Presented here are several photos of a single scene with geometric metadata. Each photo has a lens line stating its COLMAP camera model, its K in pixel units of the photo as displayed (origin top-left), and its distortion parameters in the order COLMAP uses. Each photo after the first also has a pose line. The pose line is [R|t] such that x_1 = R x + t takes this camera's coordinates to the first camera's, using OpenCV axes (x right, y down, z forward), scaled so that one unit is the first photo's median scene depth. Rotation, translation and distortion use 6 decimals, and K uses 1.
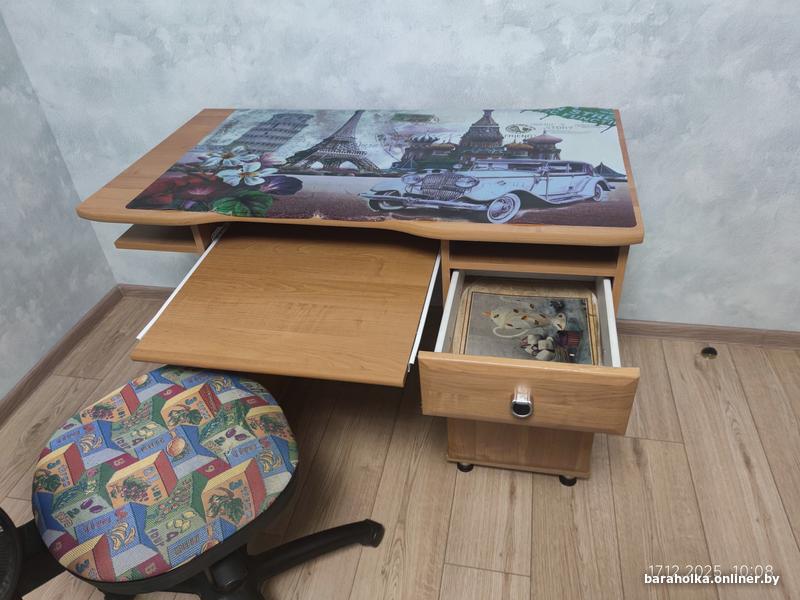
lens RADIAL K [[594.7, 0, 400.0], [0, 594.7, 300.0], [0, 0, 1]] dist [0.059002, -0.061179]
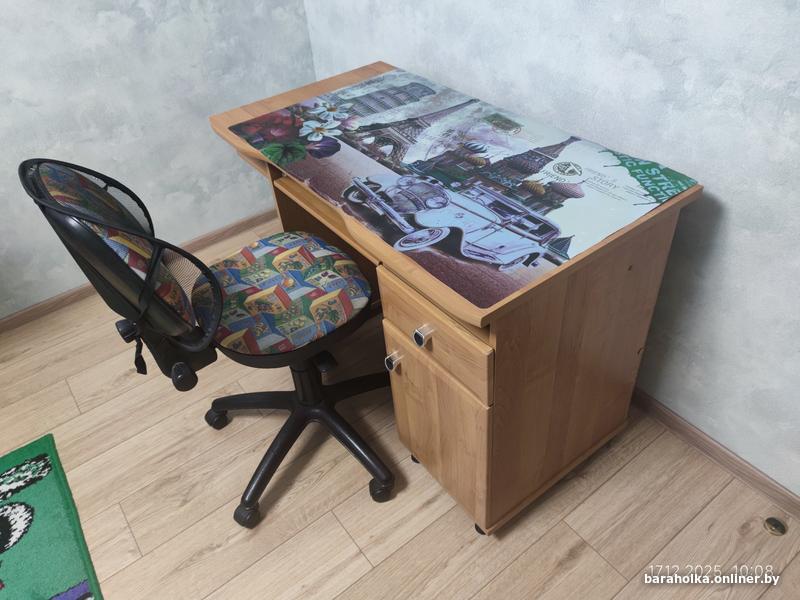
lens RADIAL K [[594.7, 0, 400.0], [0, 594.7, 300.0], [0, 0, 1]] dist [0.059002, -0.061179]
pose [[0.746599, 0.436649, -0.501924, 0.548640], [-0.377782, 0.899282, 0.220391, -0.211387], [0.547605, 0.025074, 0.836361, 0.111492]]
